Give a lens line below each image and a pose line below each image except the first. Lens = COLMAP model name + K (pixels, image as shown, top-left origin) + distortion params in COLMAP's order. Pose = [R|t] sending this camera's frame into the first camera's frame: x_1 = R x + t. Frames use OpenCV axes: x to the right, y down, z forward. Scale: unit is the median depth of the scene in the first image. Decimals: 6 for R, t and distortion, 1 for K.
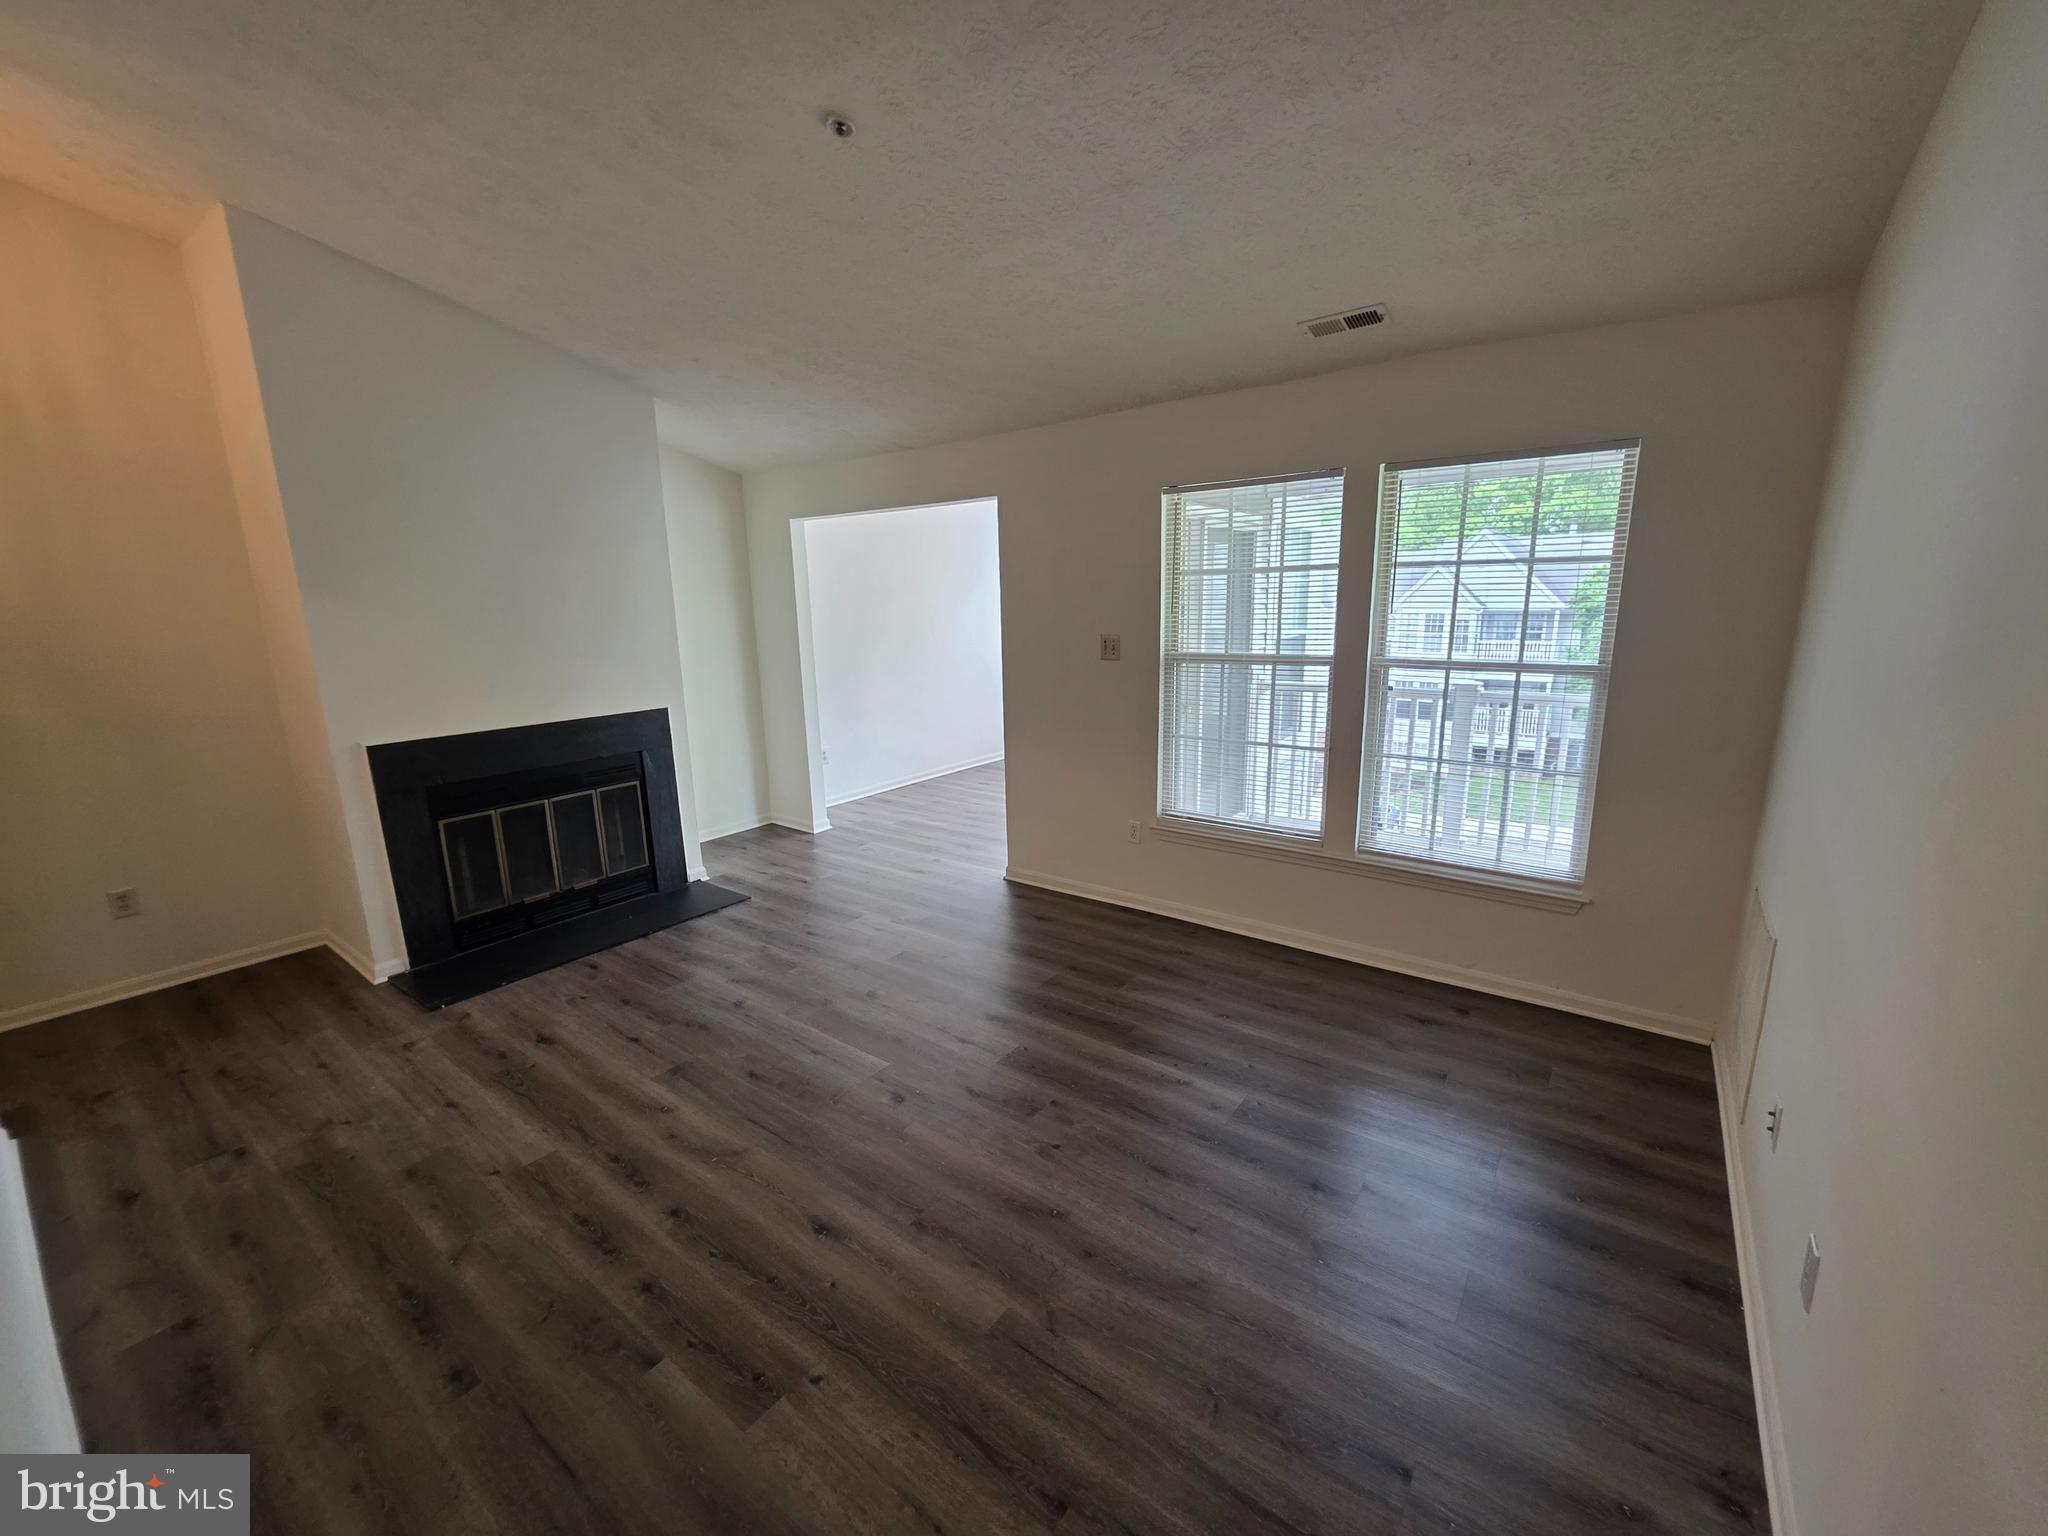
lens RADIAL K [[814.5, 0, 1029.5], [0, 814.5, 765.6], [0, 0, 1]] dist [0.002144, 0.000259]
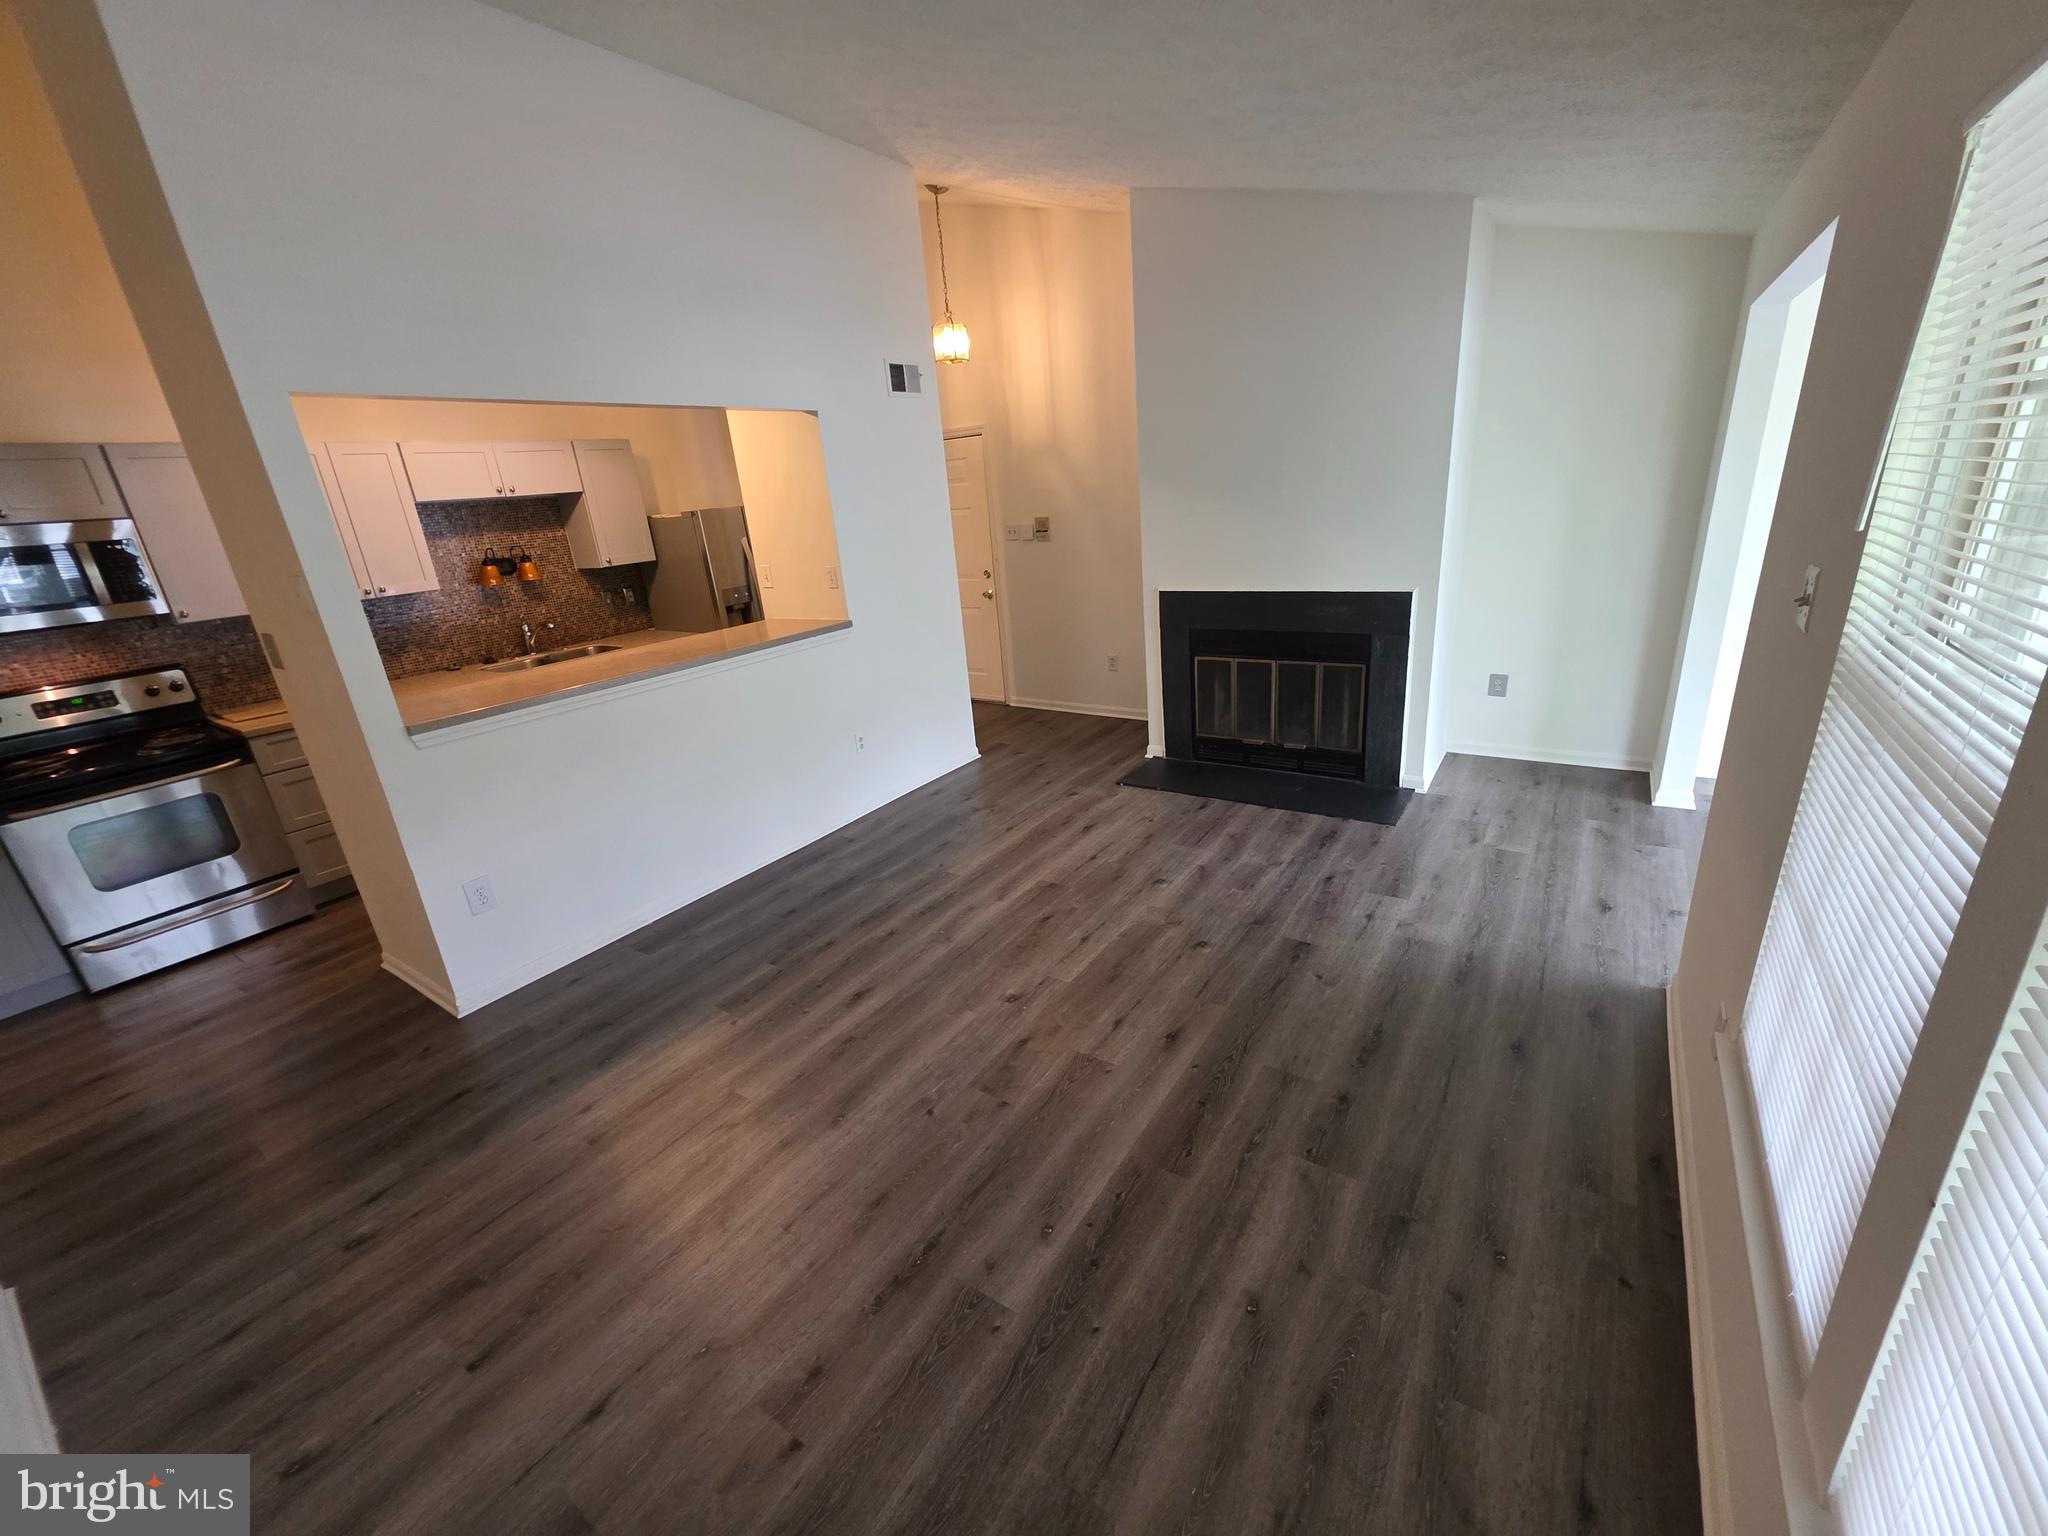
lens RADIAL K [[814.5, 0, 1029.5], [0, 814.5, 765.6], [0, 0, 1]] dist [0.002144, 0.000259]
pose [[0.046606, 0.341664, -0.938666, 0.617786], [-0.131700, 0.933586, 0.333275, -0.193018], [0.990193, 0.108090, 0.088508, 0.760790]]
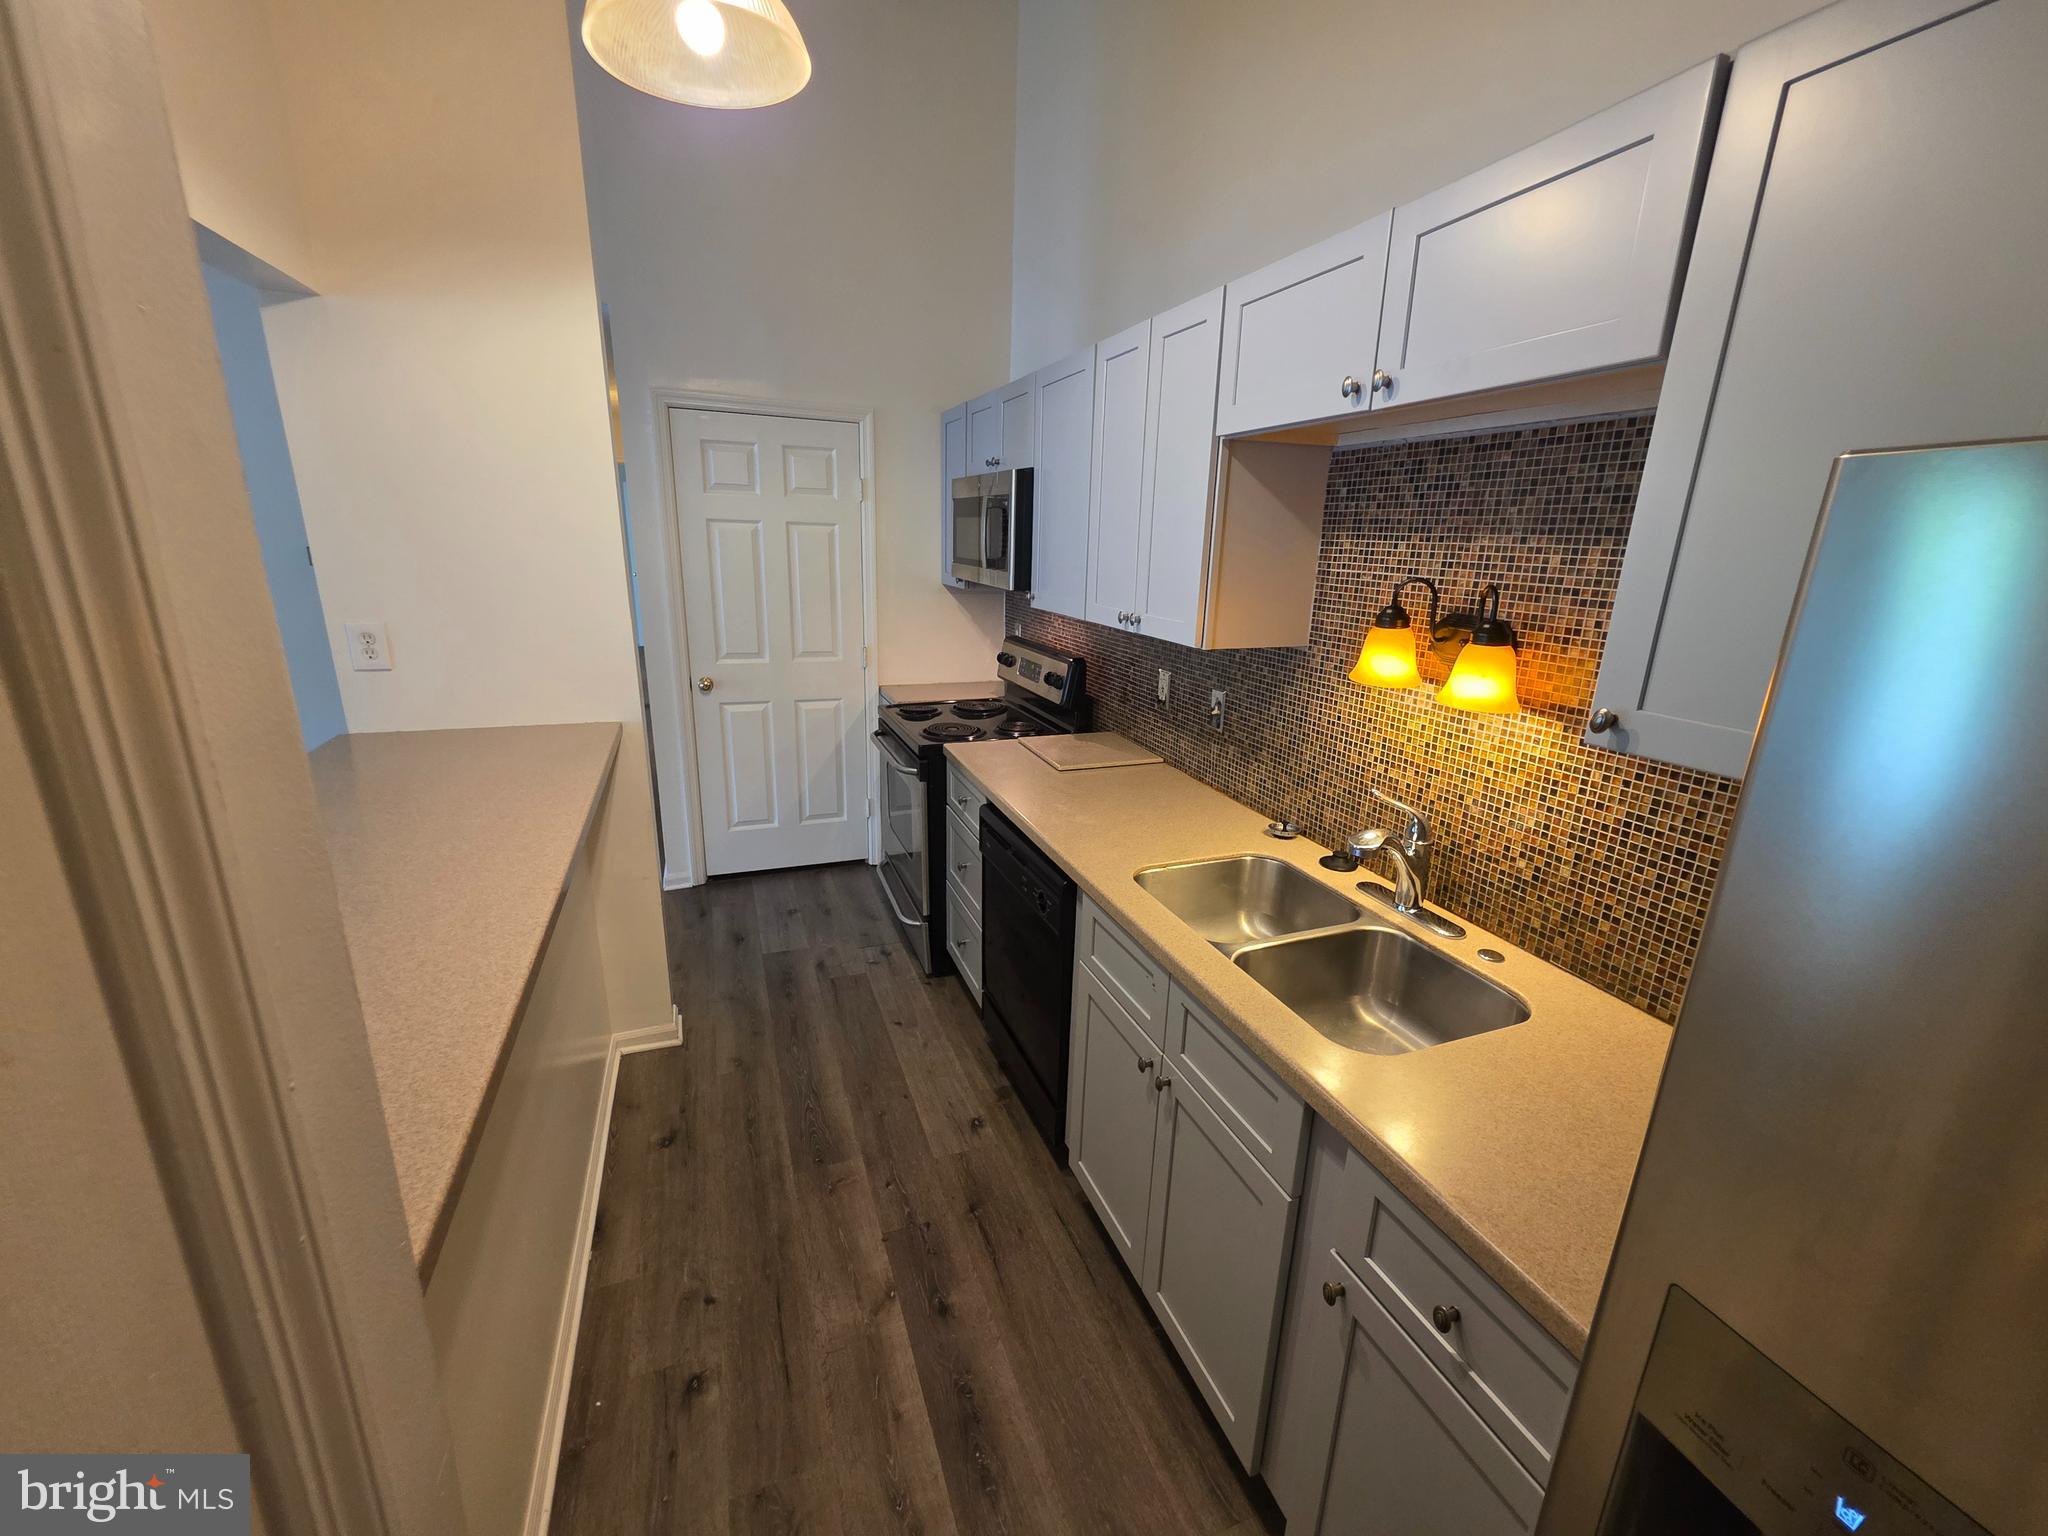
lens RADIAL K [[798.3, 0, 1025.9], [0, 798.3, 755.6], [0, 0, 1]] dist [-0.008794, -0.000097]
pose [[-0.845996, -0.145887, 0.512843, -1.052852], [0.099563, 0.901699, 0.420745, -0.062023], [-0.523811, 0.407009, -0.748309, 0.380271]]
